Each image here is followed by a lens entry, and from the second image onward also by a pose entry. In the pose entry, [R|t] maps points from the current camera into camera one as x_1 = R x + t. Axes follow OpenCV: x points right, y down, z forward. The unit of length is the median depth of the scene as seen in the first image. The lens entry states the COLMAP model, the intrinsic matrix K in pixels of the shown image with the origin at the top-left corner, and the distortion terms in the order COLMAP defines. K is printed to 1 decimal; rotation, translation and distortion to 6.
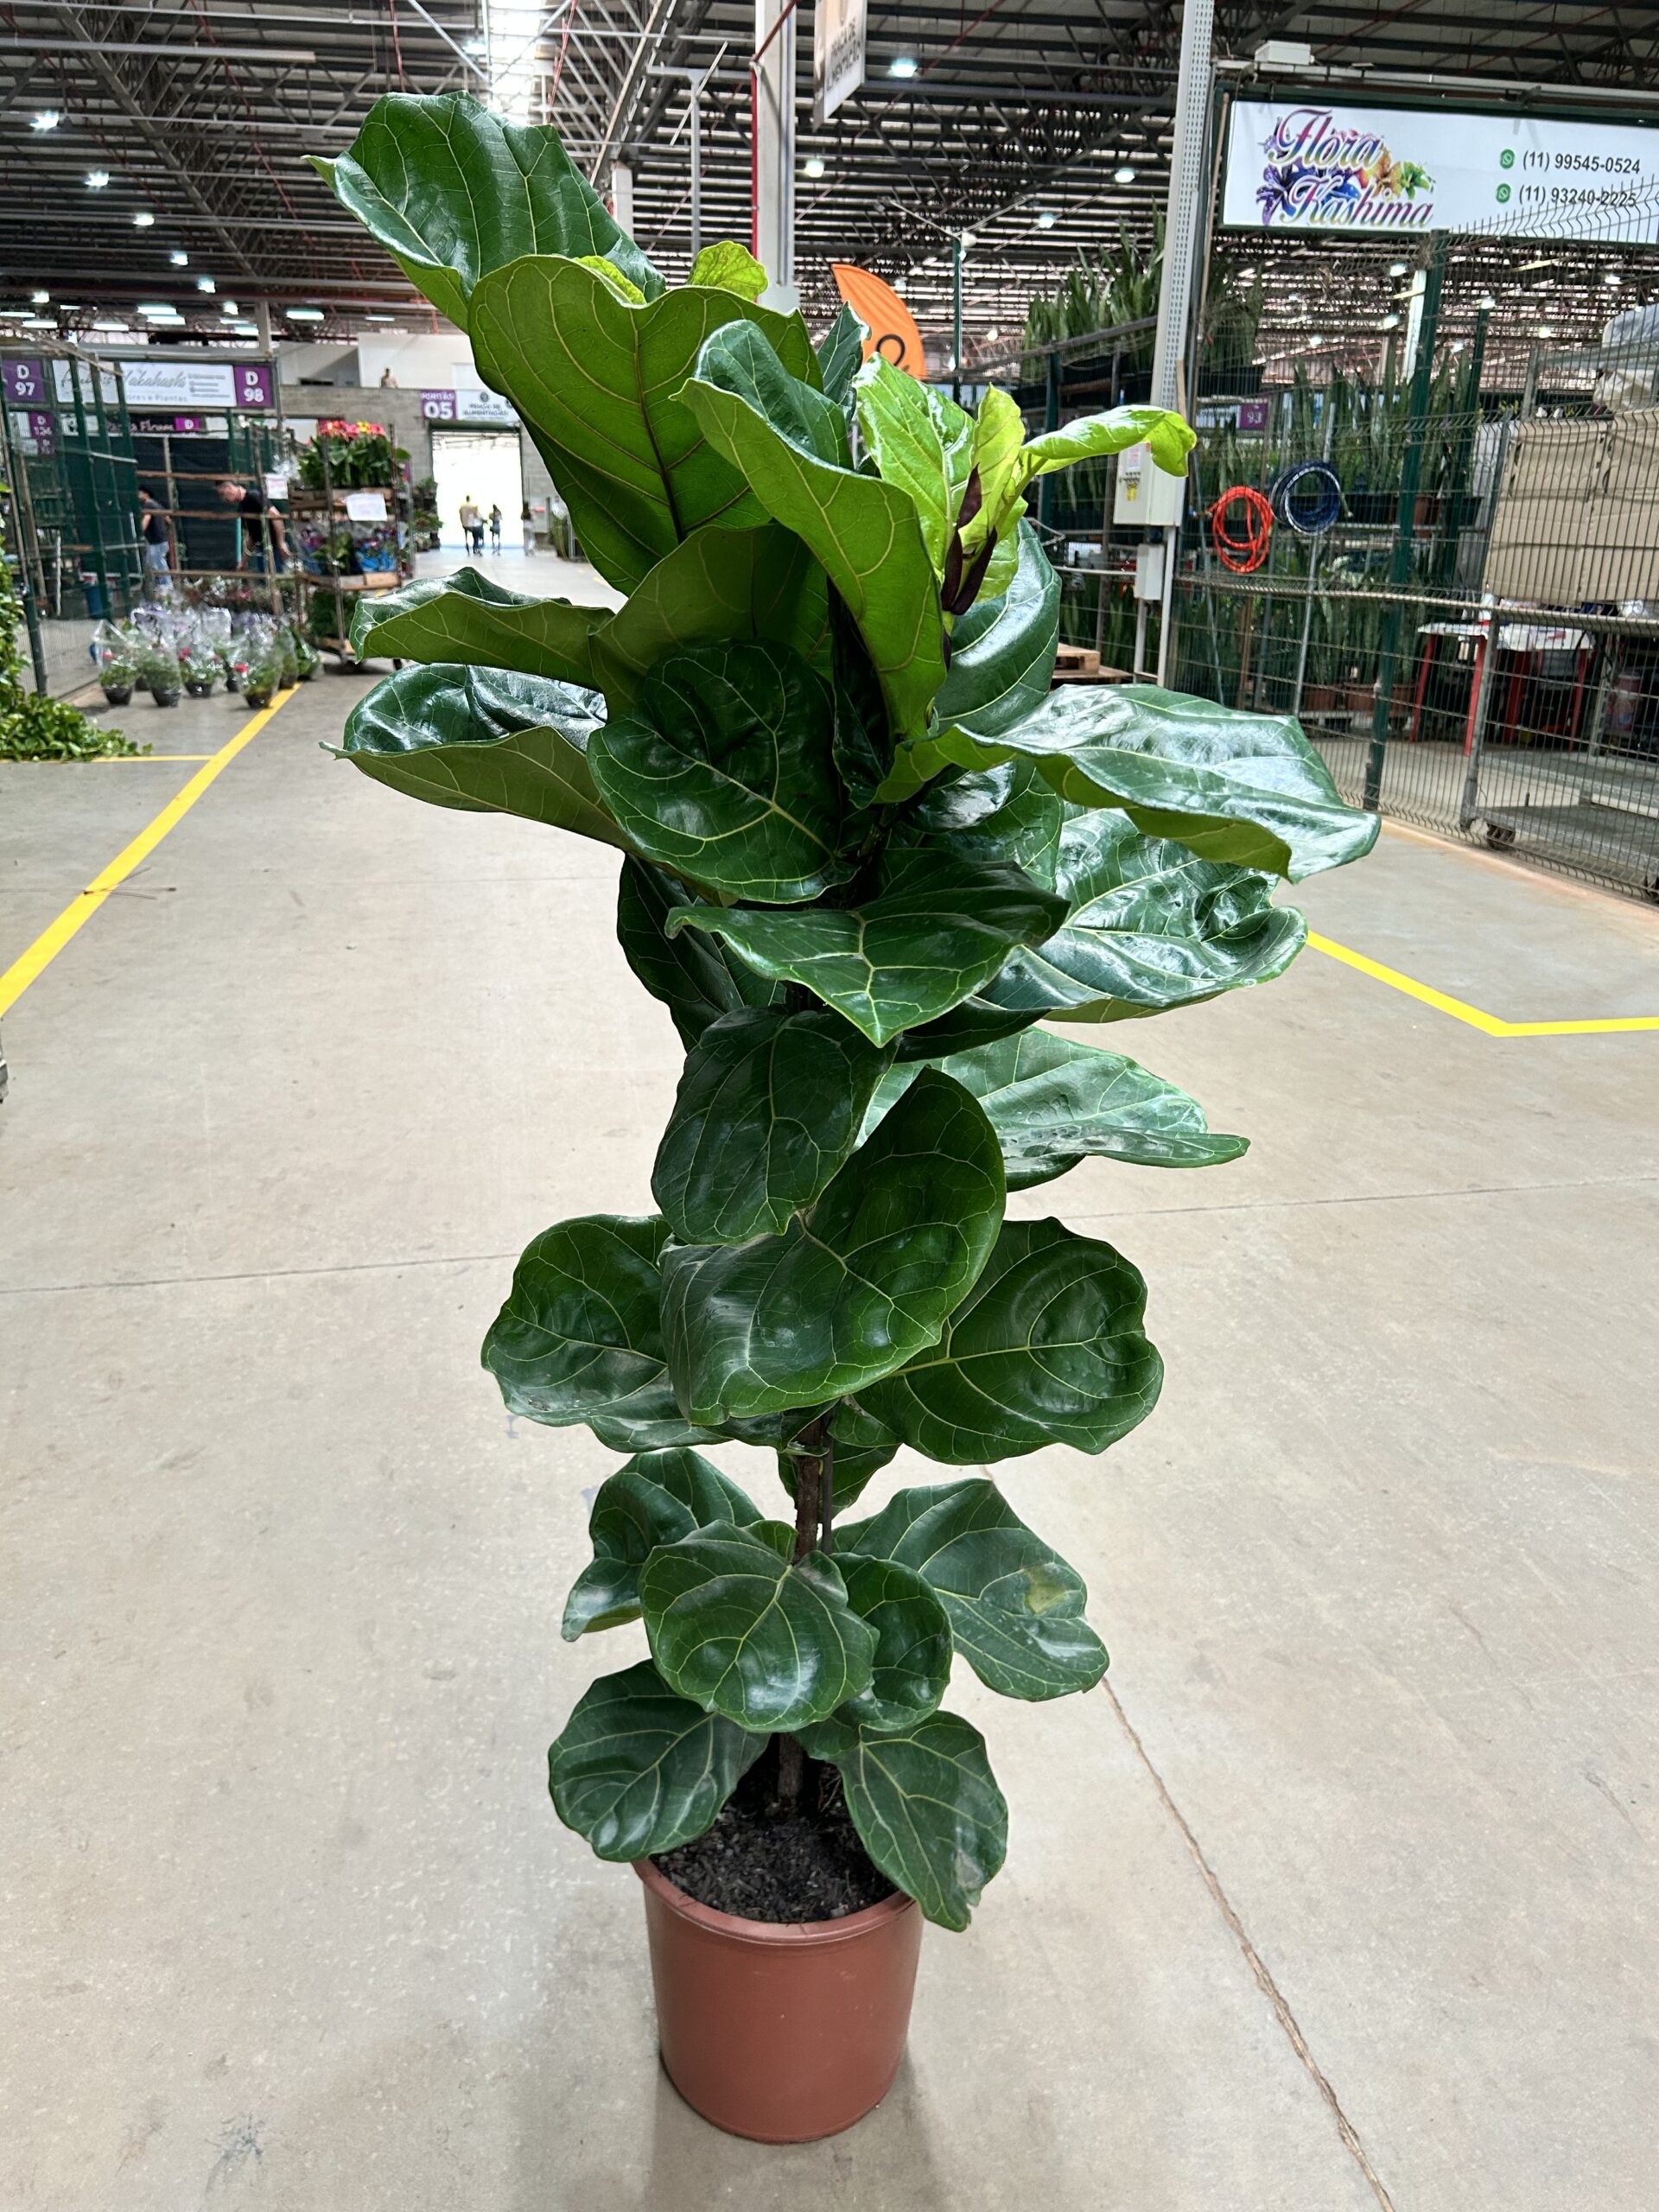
lens RADIAL K [[1684.8, 0, 786.7], [0, 1684.8, 1116.6], [0, 0, 1]] dist [0.037039, -0.046690]
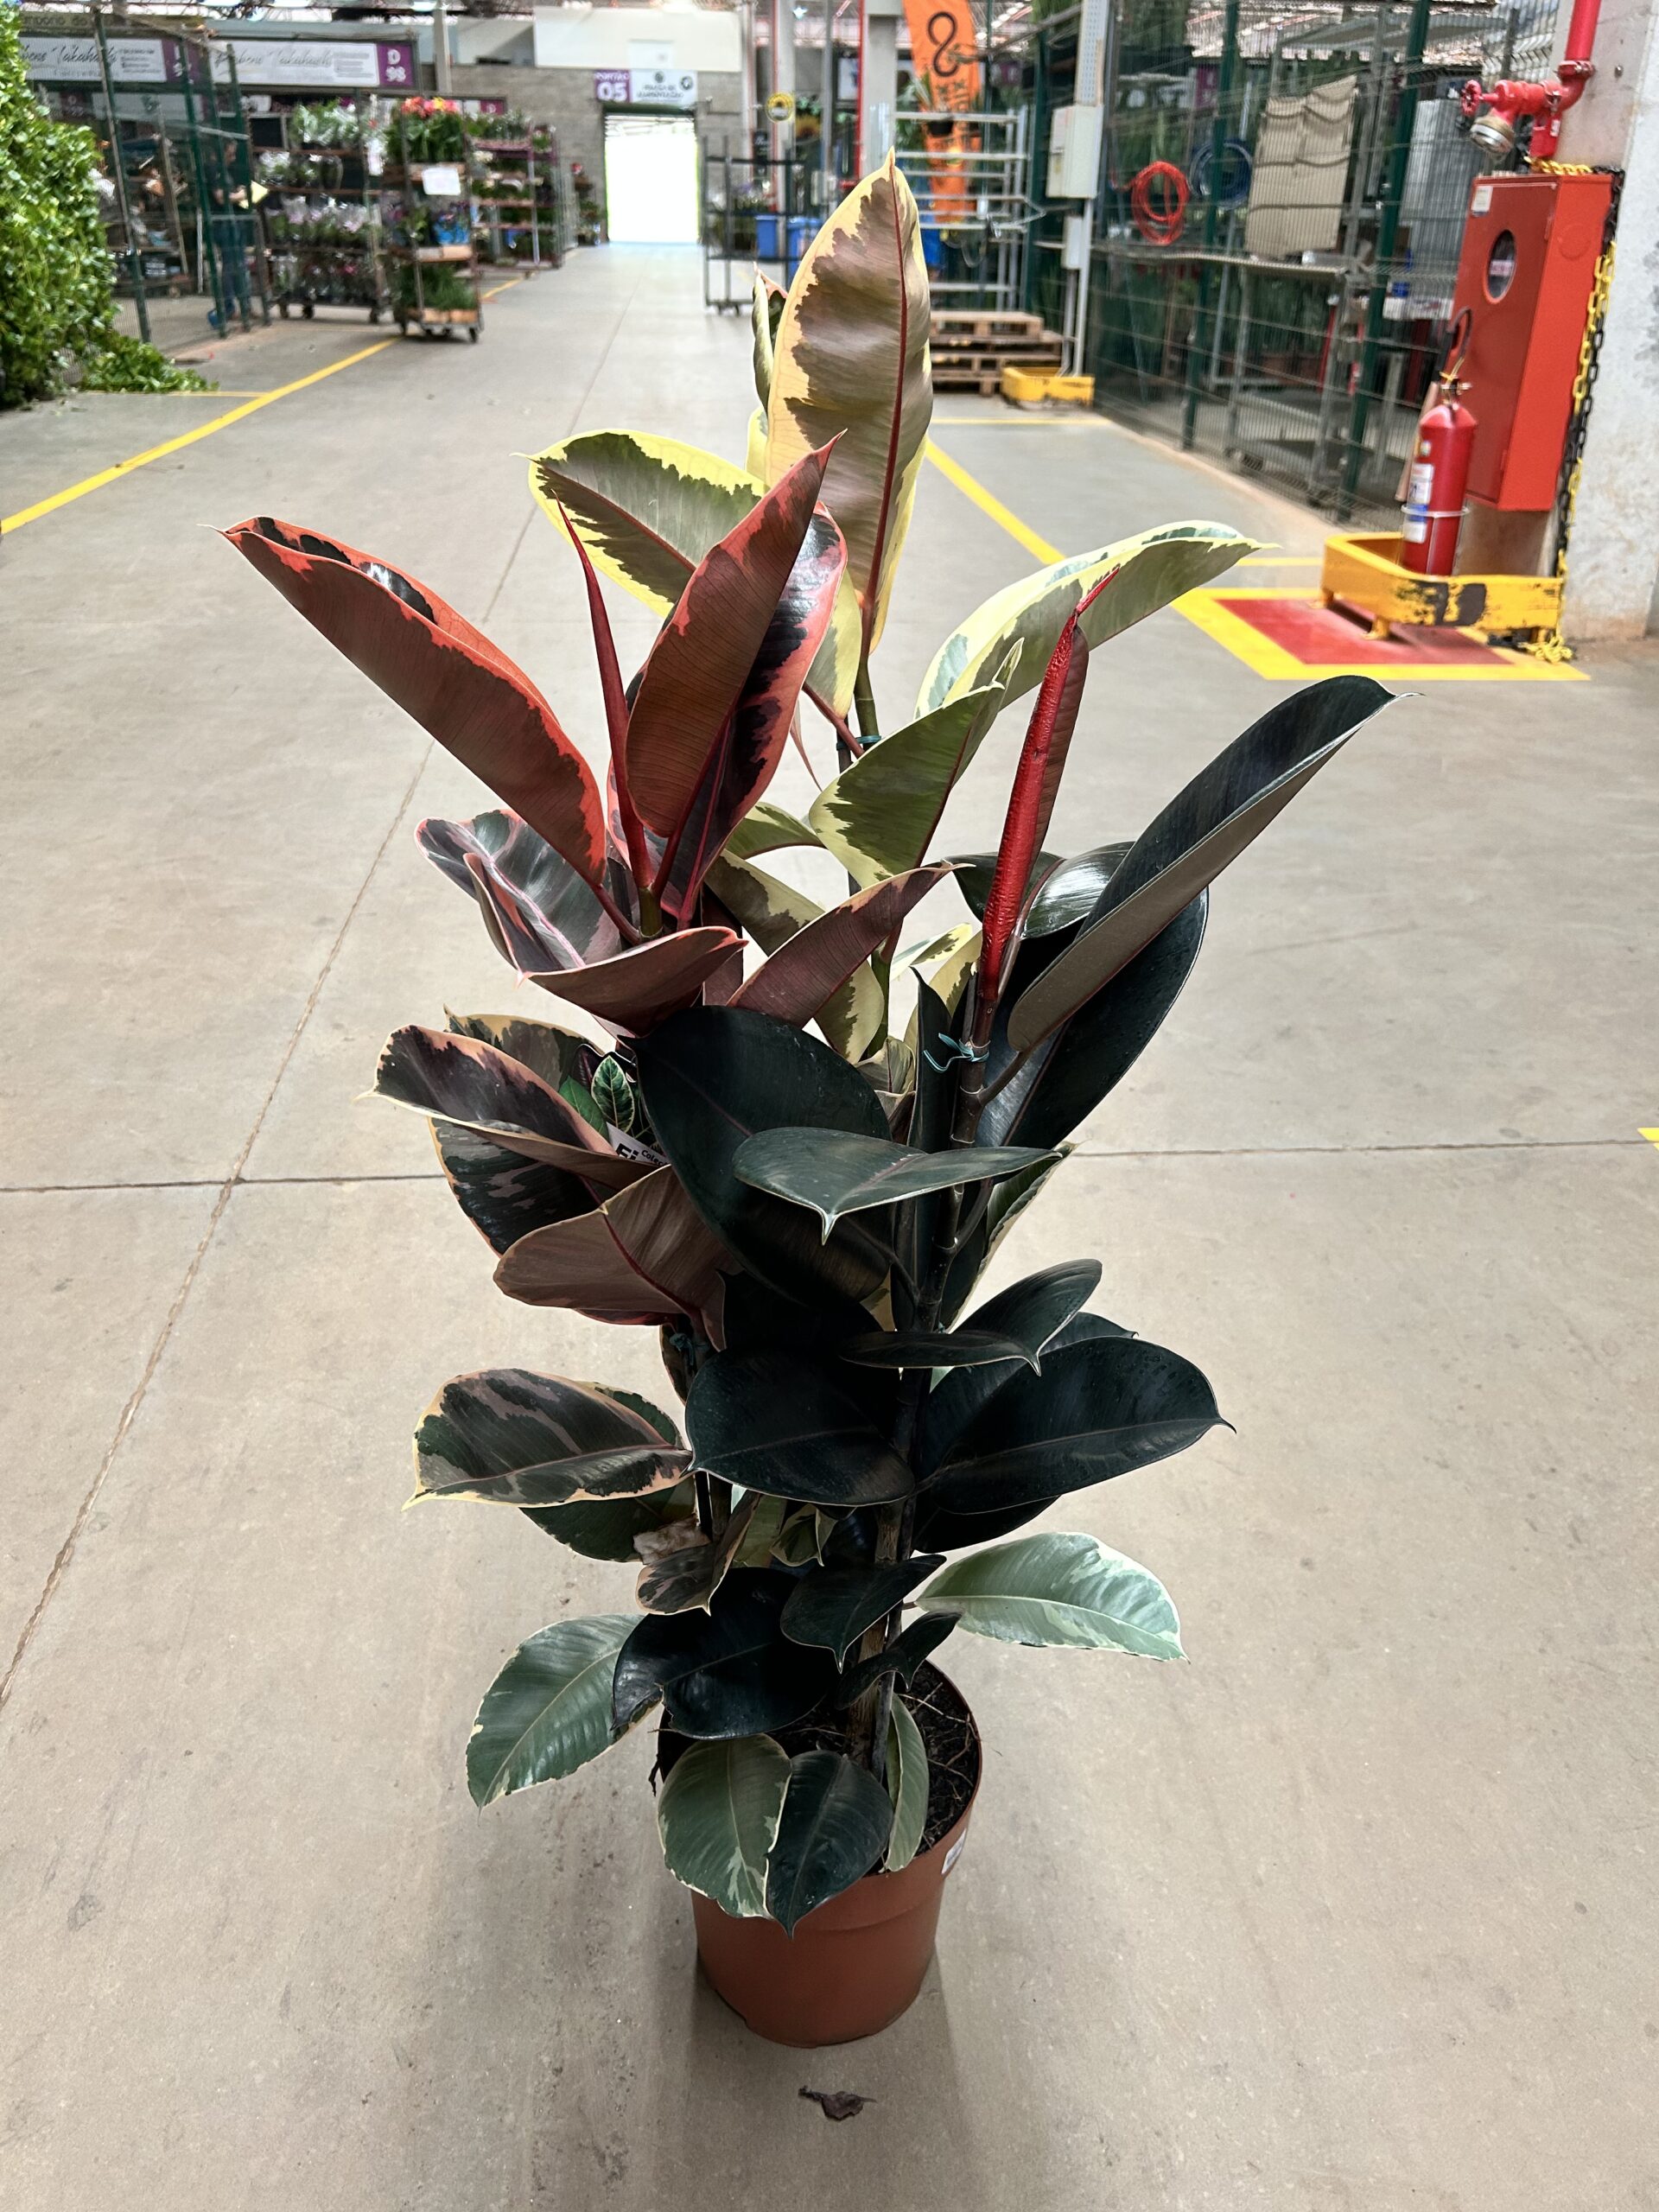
lens RADIAL K [[1685.3, 0, 829.5], [0, 1685.3, 1106.0], [0, 0, 1]] dist [0.050936, -0.063553]
pose [[0.995046, 0.053573, -0.083748, 0.185816], [-0.041251, 0.988936, 0.142489, 0.099047], [0.090455, -0.138329, 0.986247, -0.226588]]
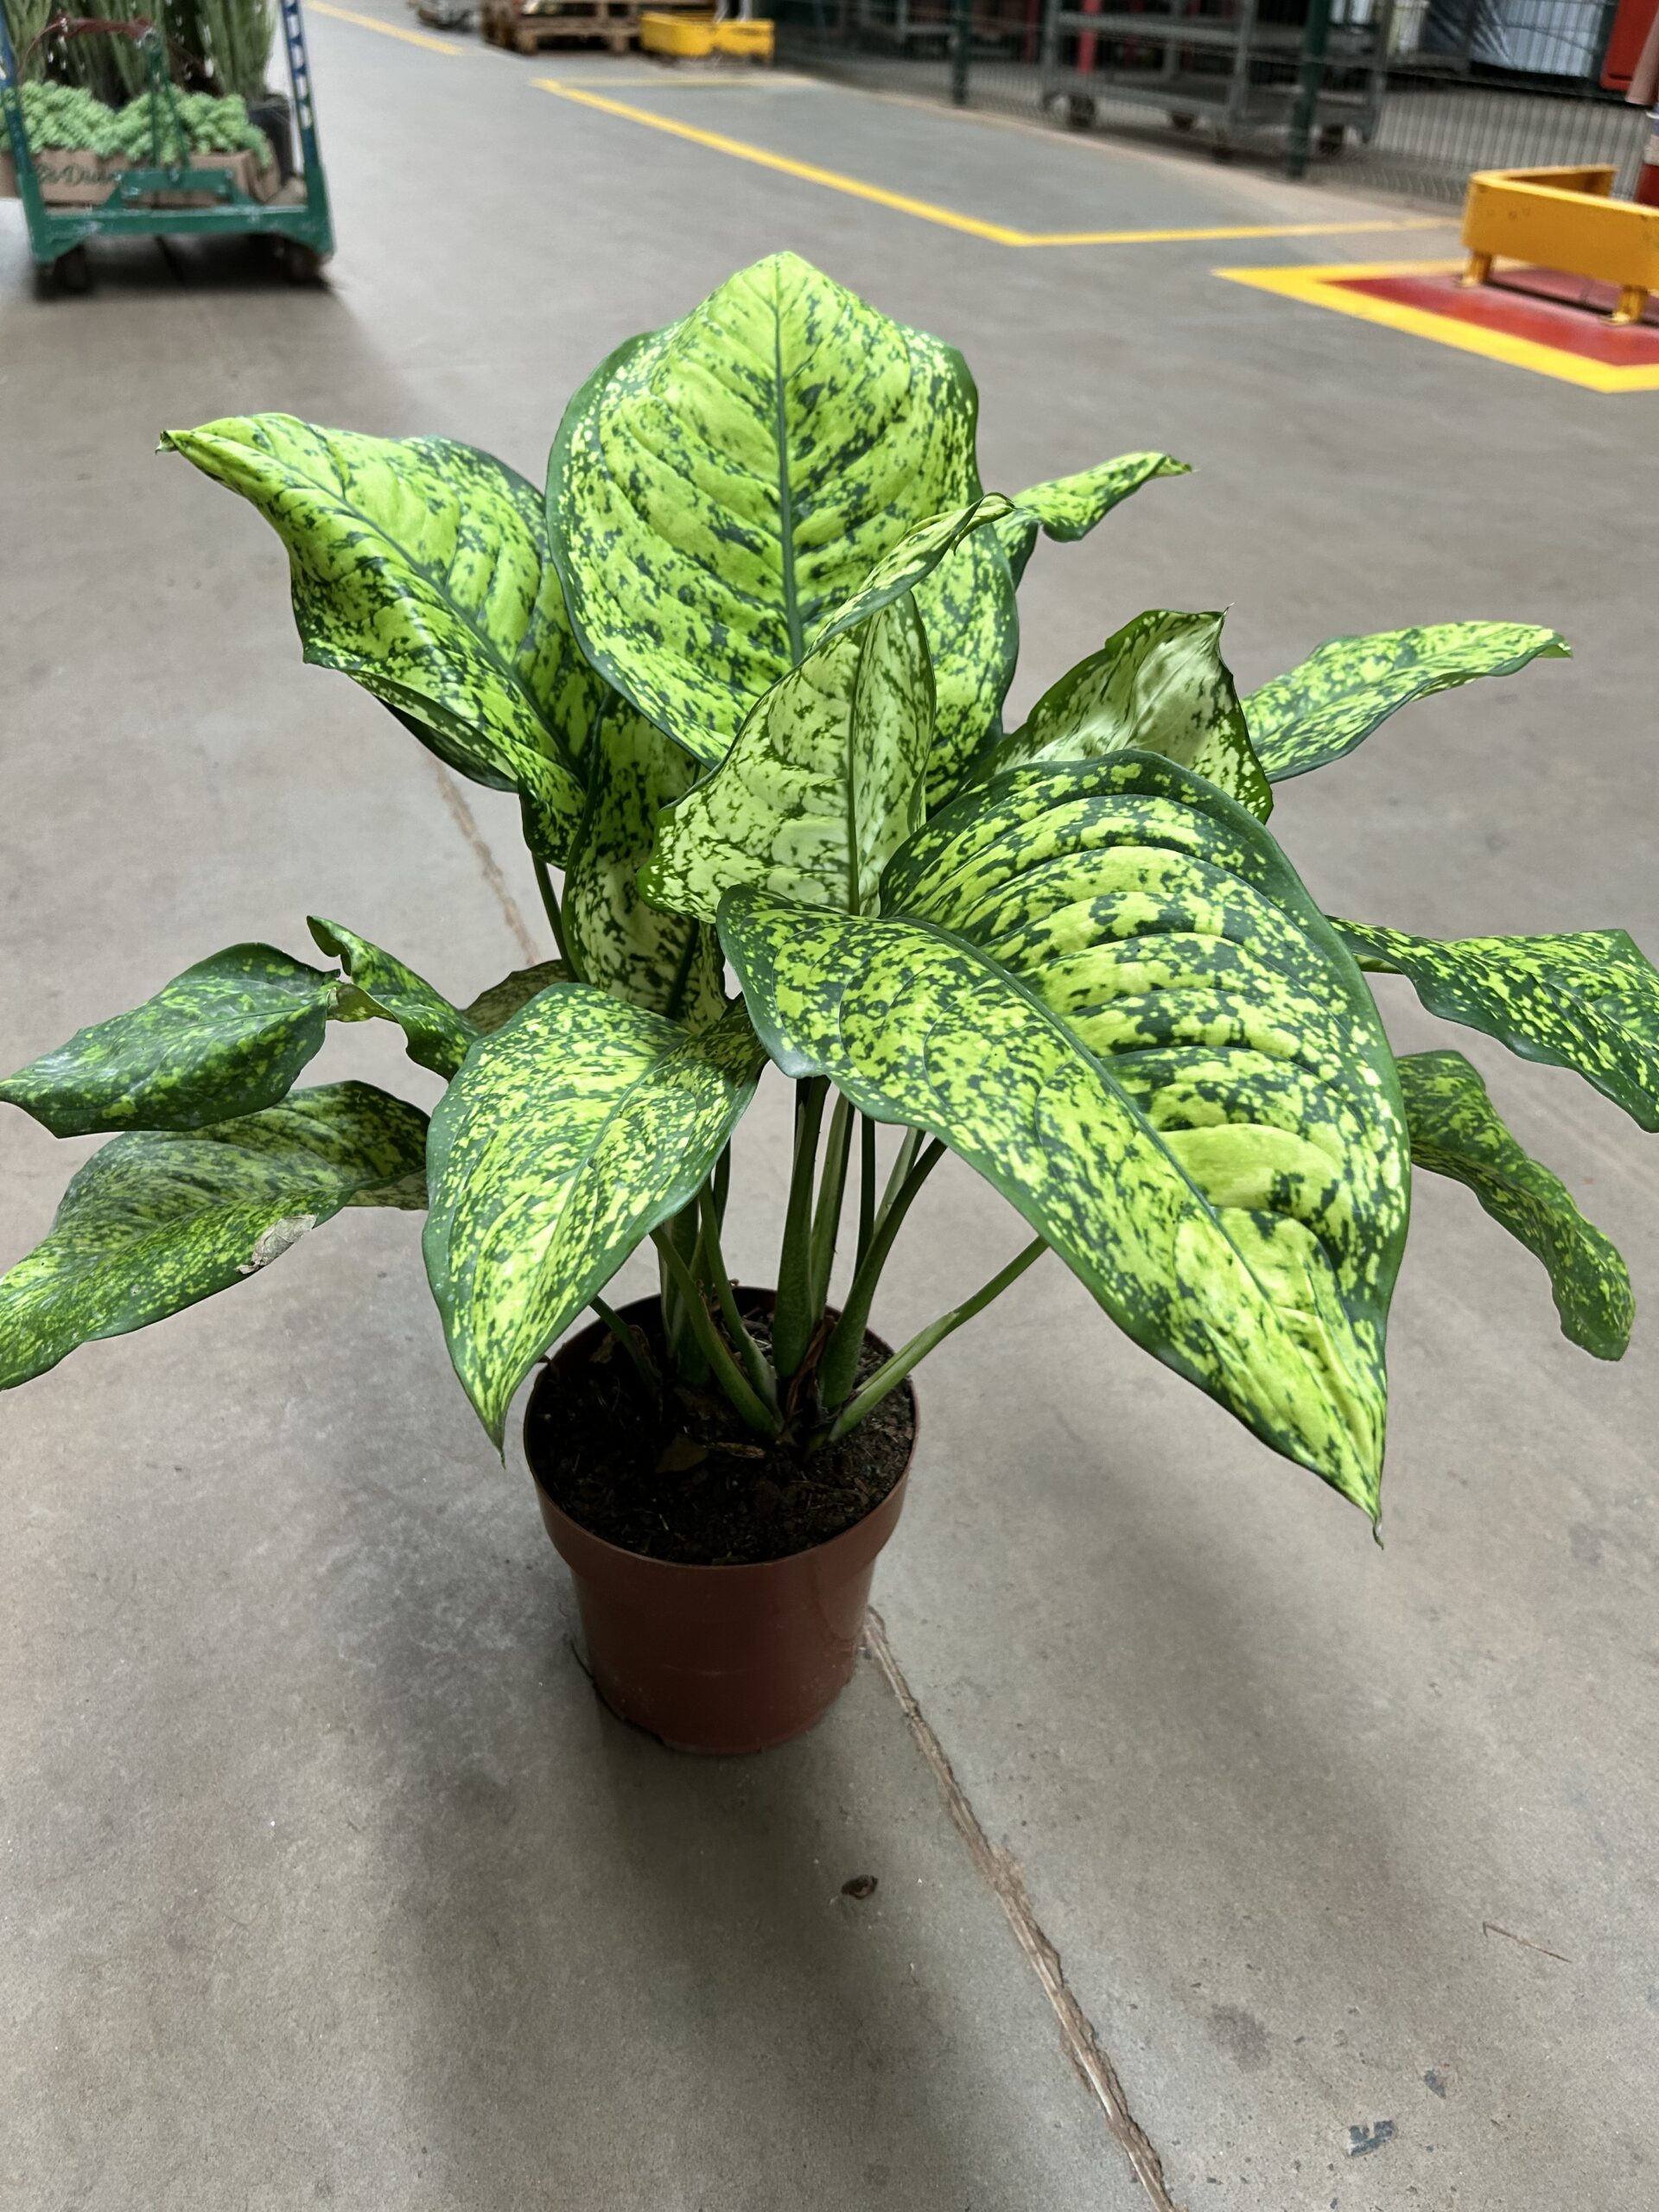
lens RADIAL K [[1694.1, 0, 813.6], [0, 1694.1, 1116.7], [0, 0, 1]] dist [0.027058, -0.030176]
pose [[0.980658, -0.102008, 0.167046, 0.050284], [0.053139, 0.960155, 0.274369, 0.073456], [-0.188378, -0.260186, 0.947004, 0.002465]]
